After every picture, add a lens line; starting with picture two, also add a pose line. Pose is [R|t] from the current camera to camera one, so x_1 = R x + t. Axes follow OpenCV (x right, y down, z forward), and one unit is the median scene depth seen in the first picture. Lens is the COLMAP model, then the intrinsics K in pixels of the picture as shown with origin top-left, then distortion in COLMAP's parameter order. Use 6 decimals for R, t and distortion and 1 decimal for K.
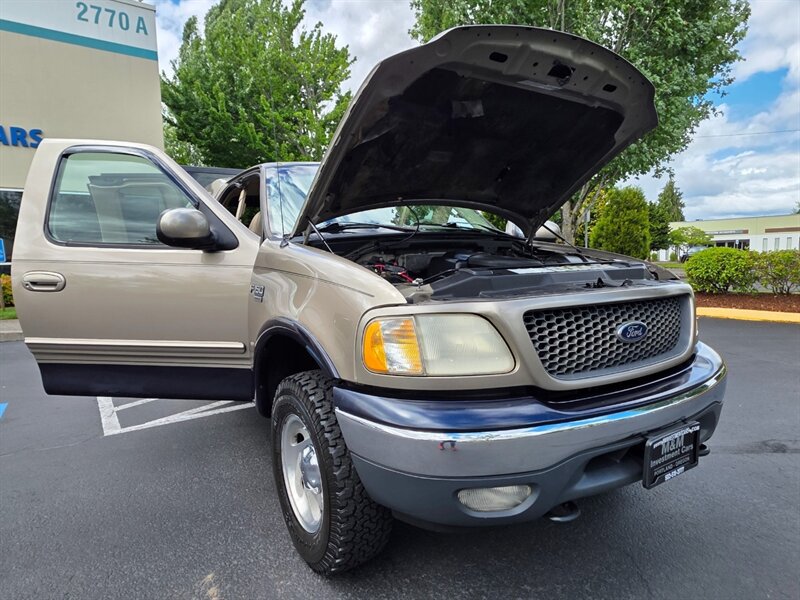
lens RADIAL K [[461.4, 0, 401.7], [0, 461.4, 302.5], [0, 0, 1]] dist [0.002380, 0.000401]
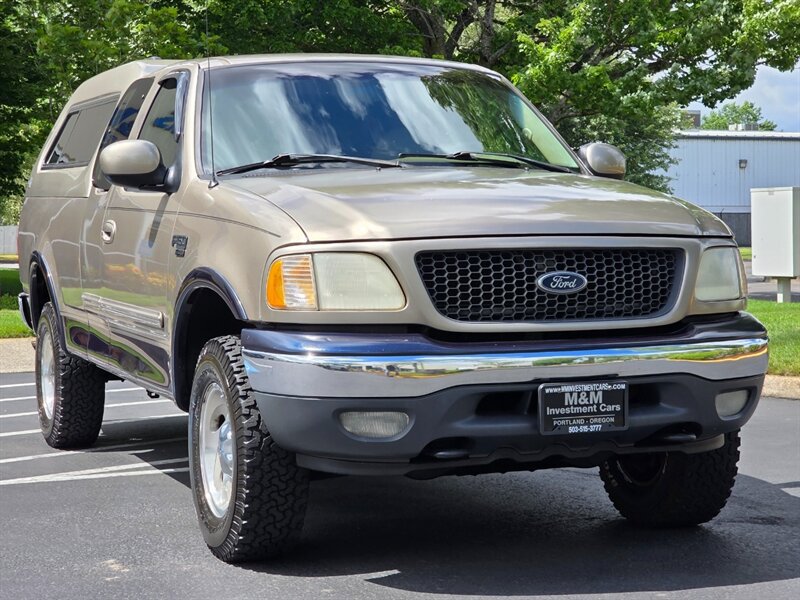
lens RADIAL K [[1741.6, 0, 400.0], [0, 1741.6, 300.0], [0, 0, 1]] dist [-0.075349, 0.053400]
pose [[0.979125, 0.020059, -0.202268, 0.696458], [-0.031233, 0.998148, -0.052202, 0.226531], [0.200847, 0.057429, 0.977938, -1.921212]]
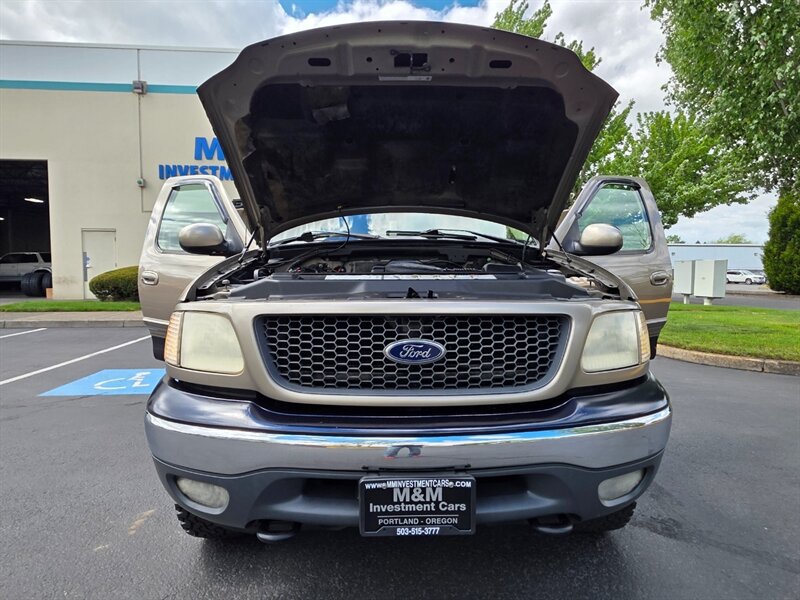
lens RADIAL K [[461.4, 0, 401.7], [0, 461.4, 302.5], [0, 0, 1]] dist [0.002380, 0.000401]
pose [[0.858064, 0.054243, -0.510669, 0.711092], [-0.069669, 0.997508, -0.011109, -0.011904], [0.508794, 0.045110, 0.859706, 0.206009]]
